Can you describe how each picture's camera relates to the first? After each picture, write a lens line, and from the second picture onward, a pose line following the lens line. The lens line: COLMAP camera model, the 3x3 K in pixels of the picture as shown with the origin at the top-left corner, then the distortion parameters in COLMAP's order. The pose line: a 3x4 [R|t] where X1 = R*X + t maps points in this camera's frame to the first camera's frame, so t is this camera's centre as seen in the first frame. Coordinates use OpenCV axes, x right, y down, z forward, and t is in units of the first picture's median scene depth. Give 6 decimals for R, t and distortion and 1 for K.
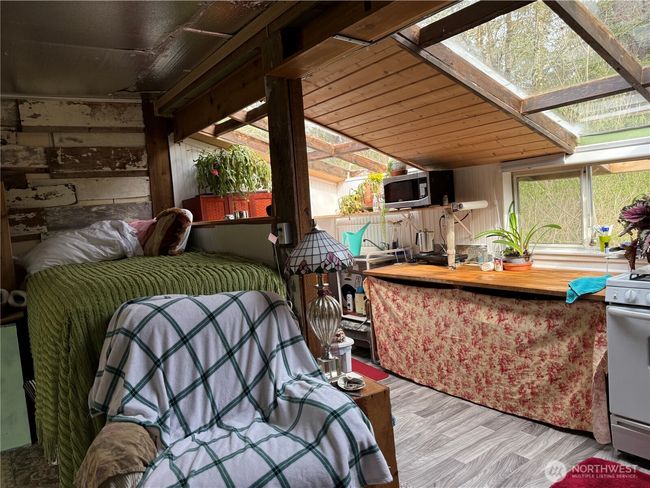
lens RADIAL K [[473.9, 0, 323.1], [0, 473.9, 246.2], [0, 0, 1]] dist [0.078982, -0.092070]
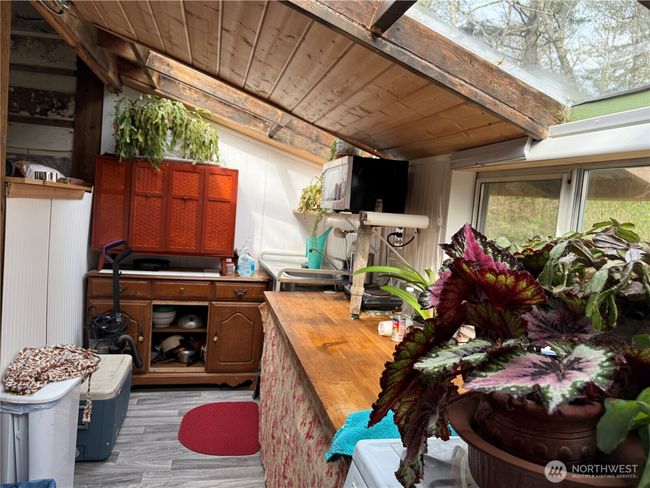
lens RADIAL K [[473.9, 0, 323.1], [0, 473.9, 246.2], [0, 0, 1]] dist [0.078982, -0.092070]
pose [[0.917247, 0.180452, -0.355098, 0.445829], [-0.179214, 0.983126, 0.036676, -0.058872], [0.355725, 0.029998, 0.934109, 0.424274]]
